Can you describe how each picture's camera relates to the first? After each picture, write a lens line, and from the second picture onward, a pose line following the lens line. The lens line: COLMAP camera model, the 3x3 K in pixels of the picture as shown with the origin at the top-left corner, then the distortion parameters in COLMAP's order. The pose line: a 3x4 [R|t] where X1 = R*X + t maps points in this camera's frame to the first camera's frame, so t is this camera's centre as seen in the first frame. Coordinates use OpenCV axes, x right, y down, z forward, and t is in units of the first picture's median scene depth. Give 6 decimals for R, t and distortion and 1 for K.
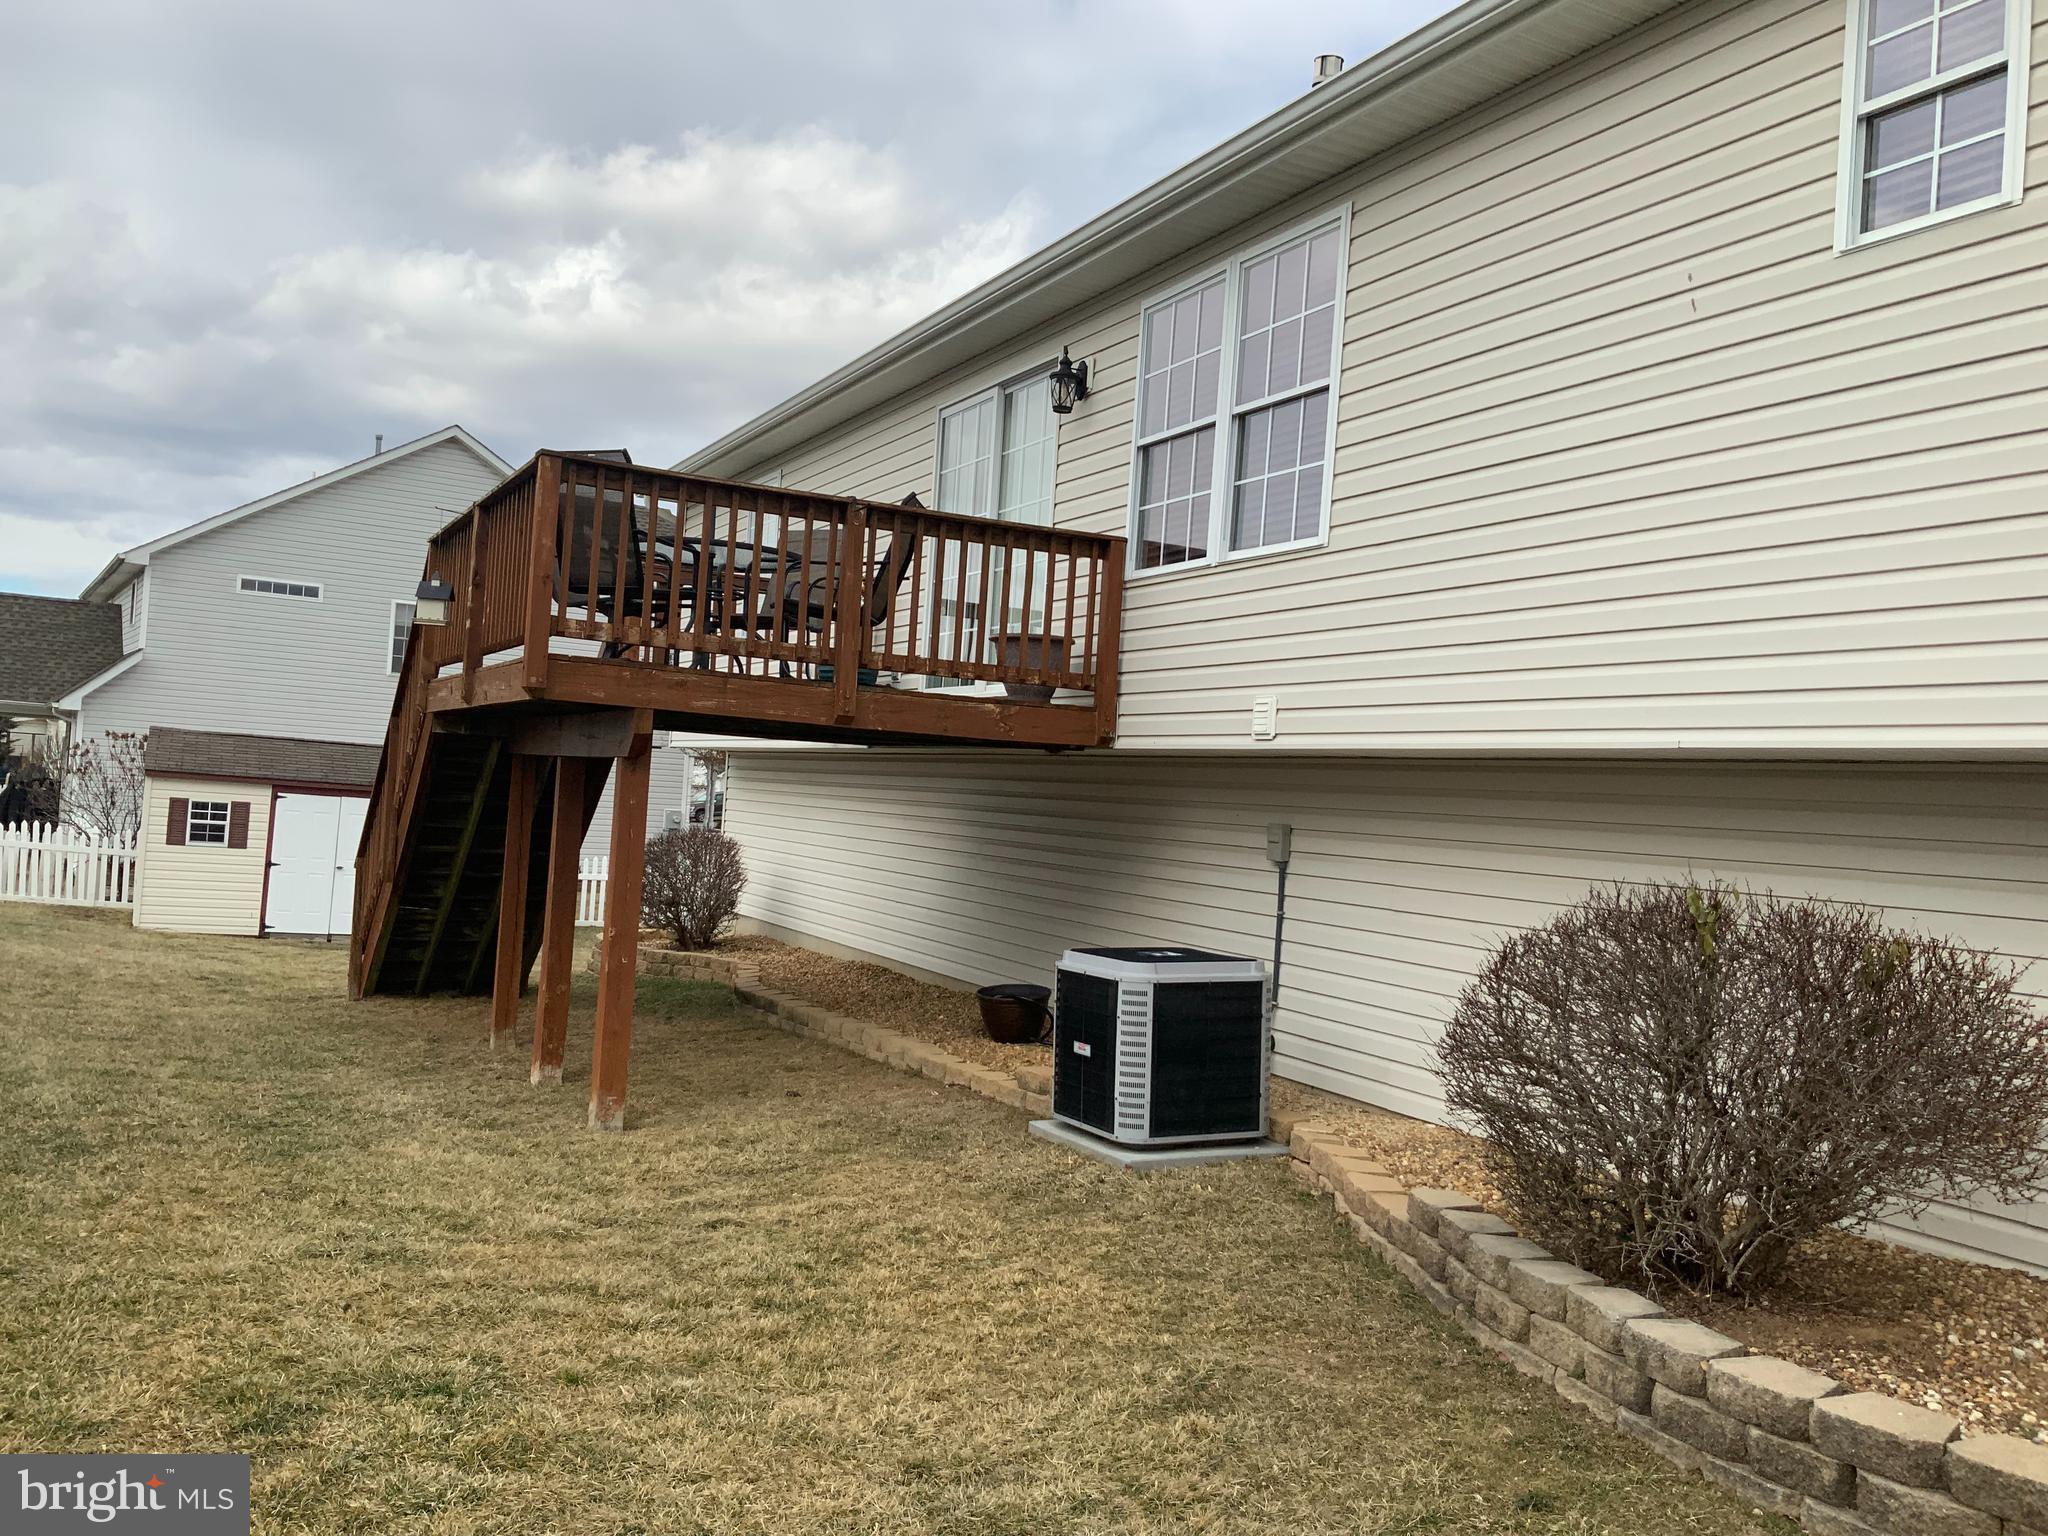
lens RADIAL K [[1728.9, 0, 1024.0], [0, 1728.9, 768.0], [0, 0, 1]] dist [-0.014348, -0.010323]
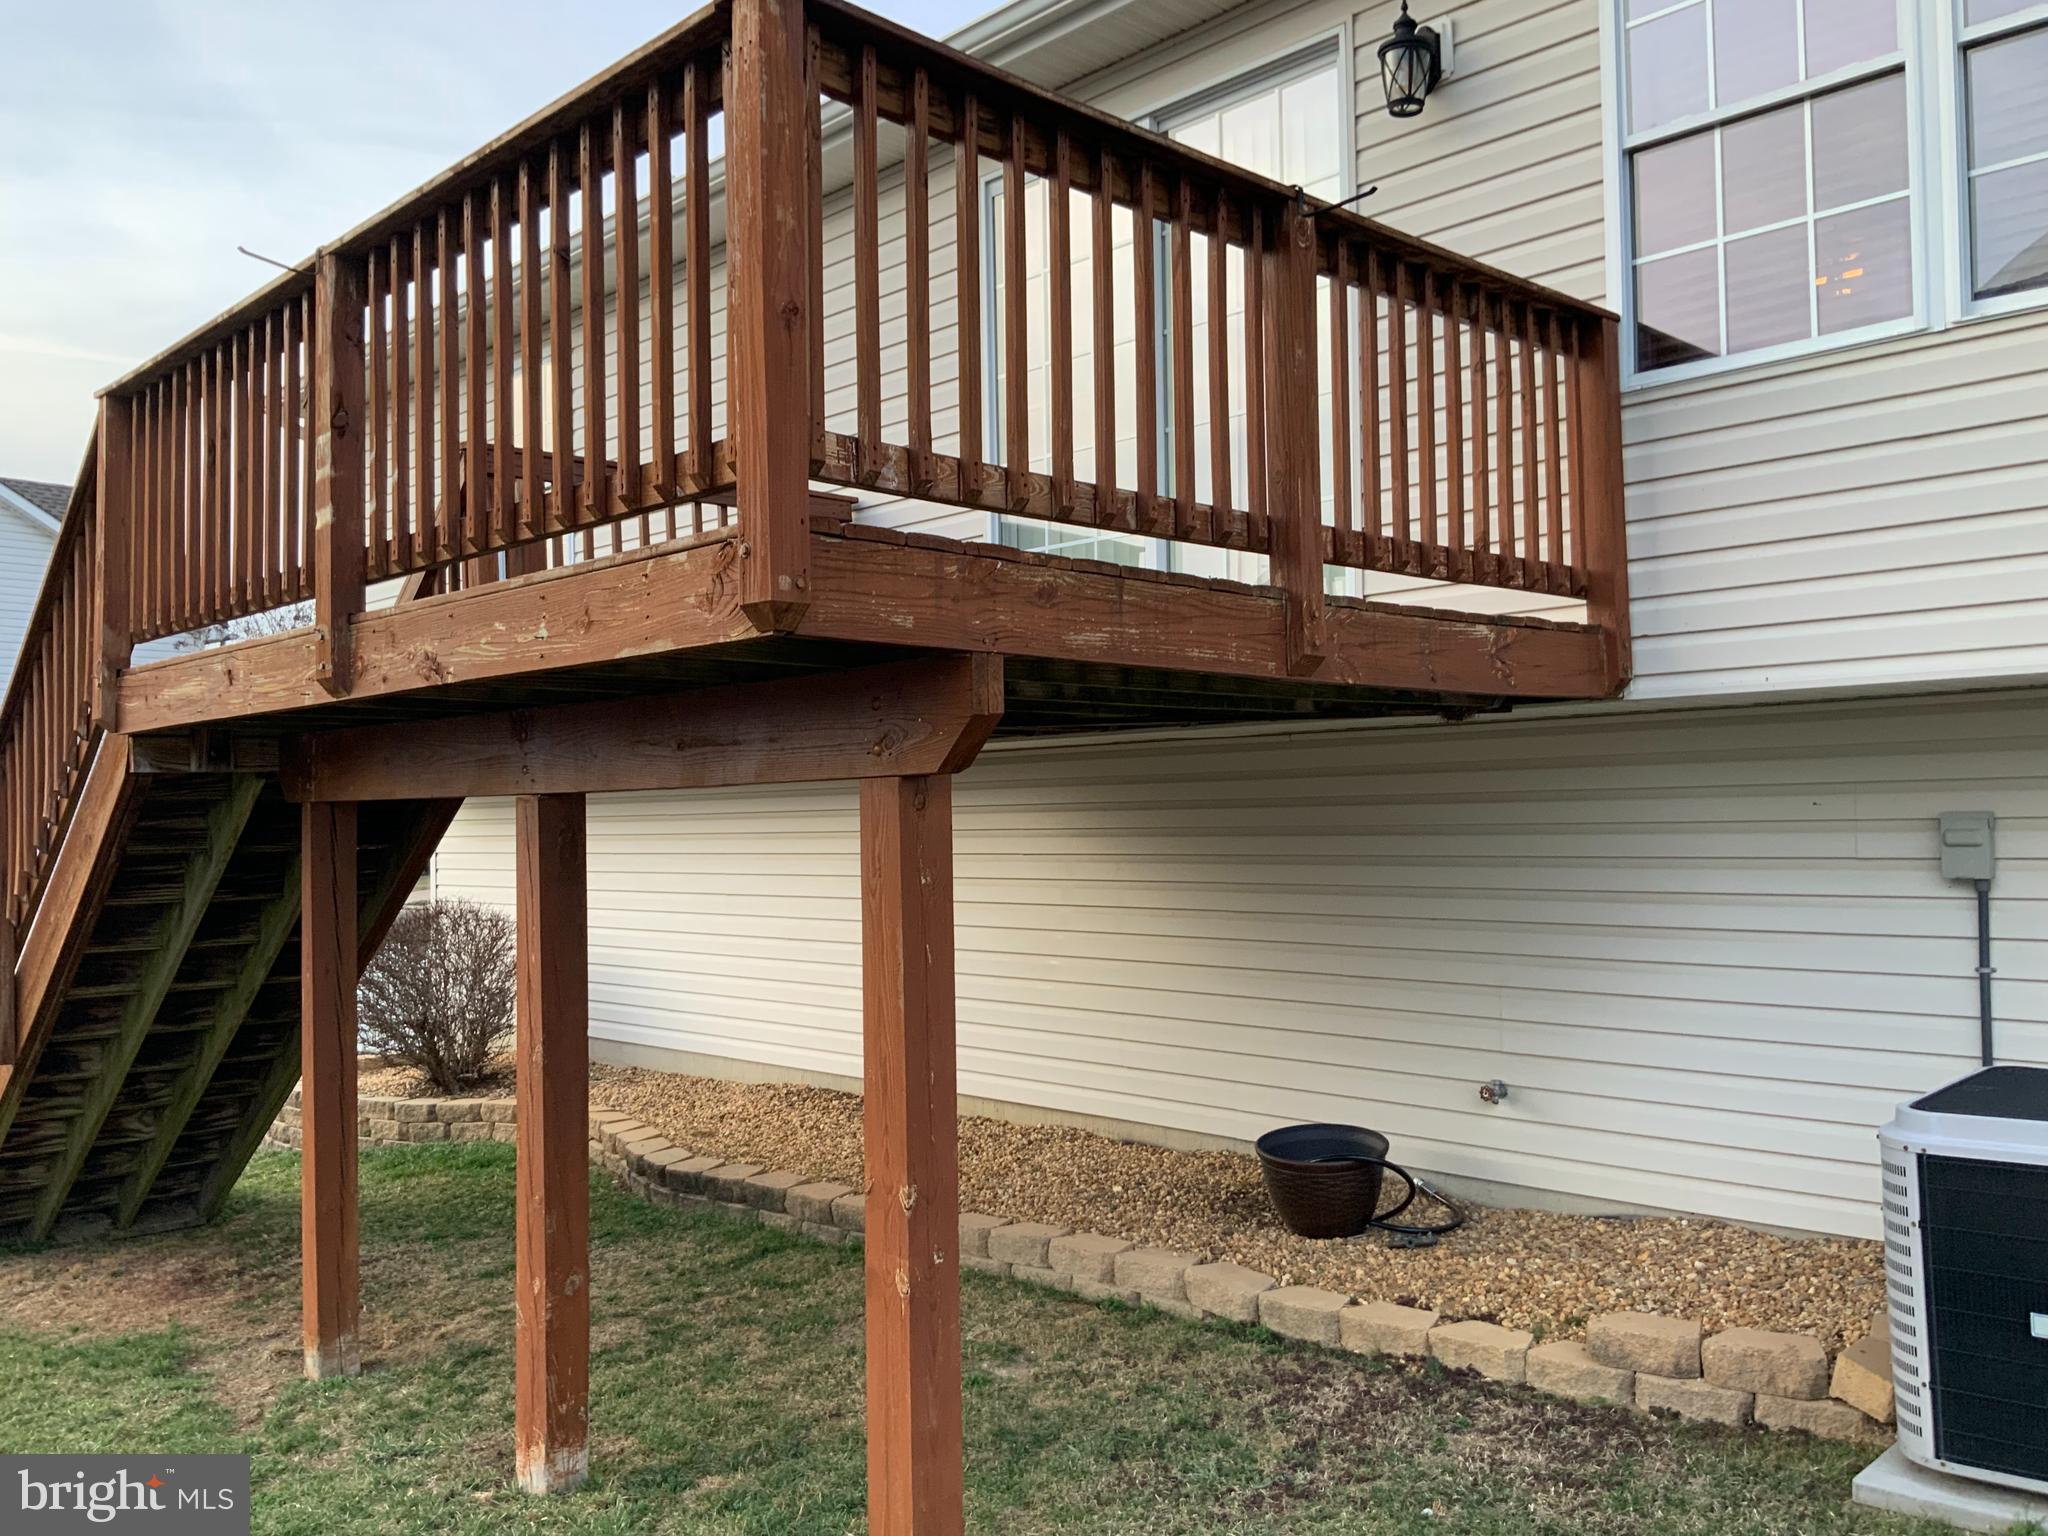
lens RADIAL K [[1728.9, 0, 1024.0], [0, 1728.9, 768.0], [0, 0, 1]] dist [-0.014348, -0.010323]
pose [[0.953638, -0.075249, 0.291396, -0.289520], [0.075607, 0.997087, 0.010047, -0.009930], [-0.291303, 0.012450, 0.956550, 0.533687]]
